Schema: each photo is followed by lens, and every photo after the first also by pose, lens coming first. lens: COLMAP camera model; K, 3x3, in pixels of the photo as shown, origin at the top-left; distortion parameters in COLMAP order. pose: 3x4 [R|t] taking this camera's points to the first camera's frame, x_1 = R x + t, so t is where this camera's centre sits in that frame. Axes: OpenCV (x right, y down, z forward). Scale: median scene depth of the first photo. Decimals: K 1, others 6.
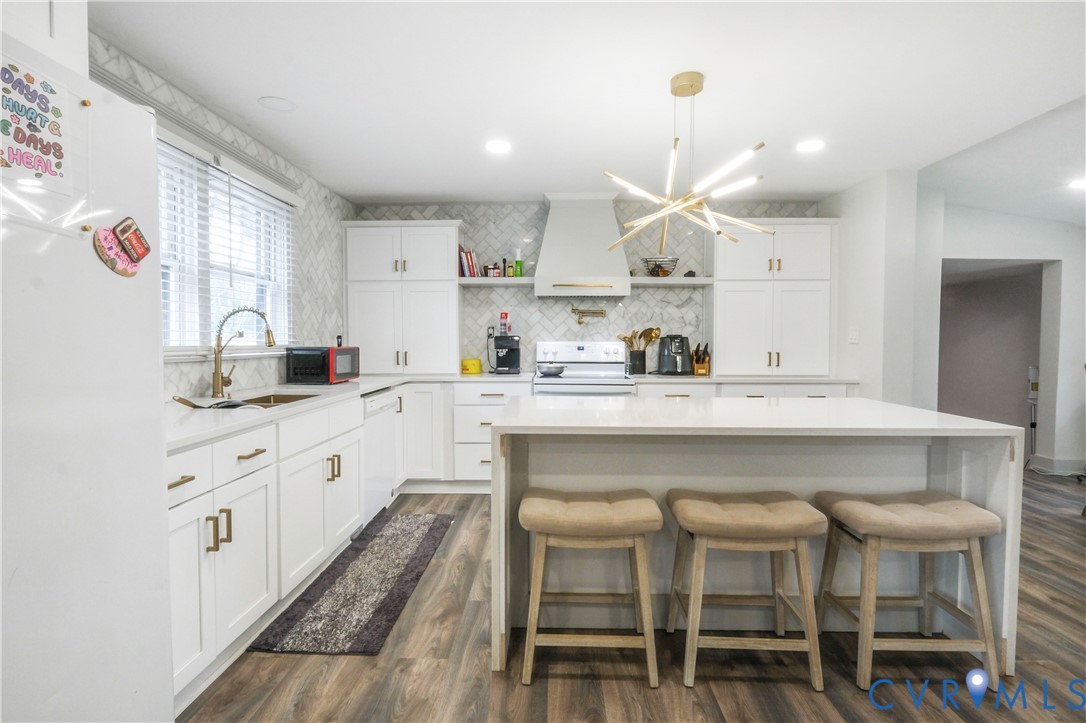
lens RADIAL K [[503.6, 0, 542.1], [0, 503.6, 351.1], [0, 0, 1]] dist [-0.008246, 0.002017]
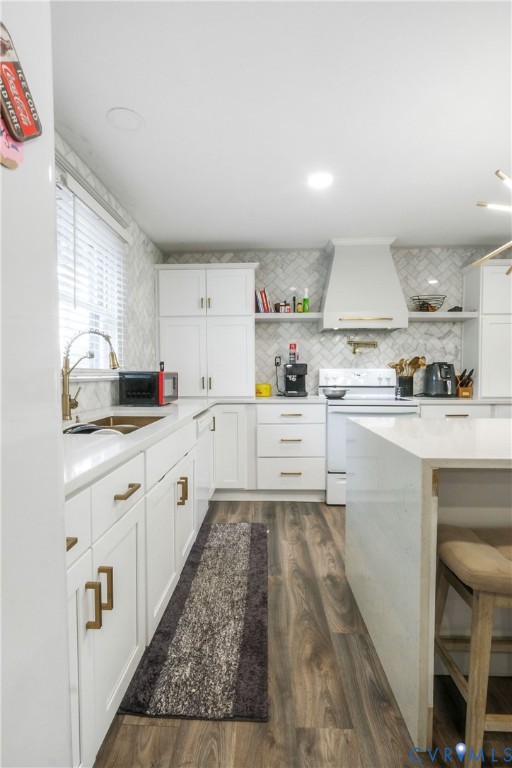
lens RADIAL K [[356.1, 0, 254.6], [0, 356.1, 383.4], [0, 0, 1]] dist [-0.008246, 0.002017]
pose [[0.999918, -0.001997, -0.012645, -0.159897], [0.002085, 0.999974, 0.006914, 0.009811], [0.012631, -0.006939, 0.999896, 0.184463]]
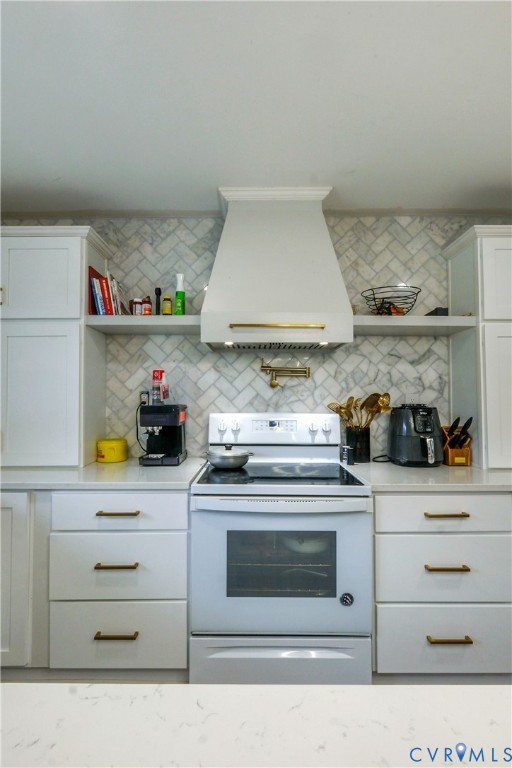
lens RADIAL K [[356.1, 0, 255.7], [0, 356.1, 385.7], [0, 0, 1]] dist [-0.008246, 0.002017]
pose [[0.999562, 0.001533, 0.029539, 0.039850], [0.000255, 0.998173, -0.060420, -0.028894], [-0.029577, 0.060401, 0.997736, 0.555236]]
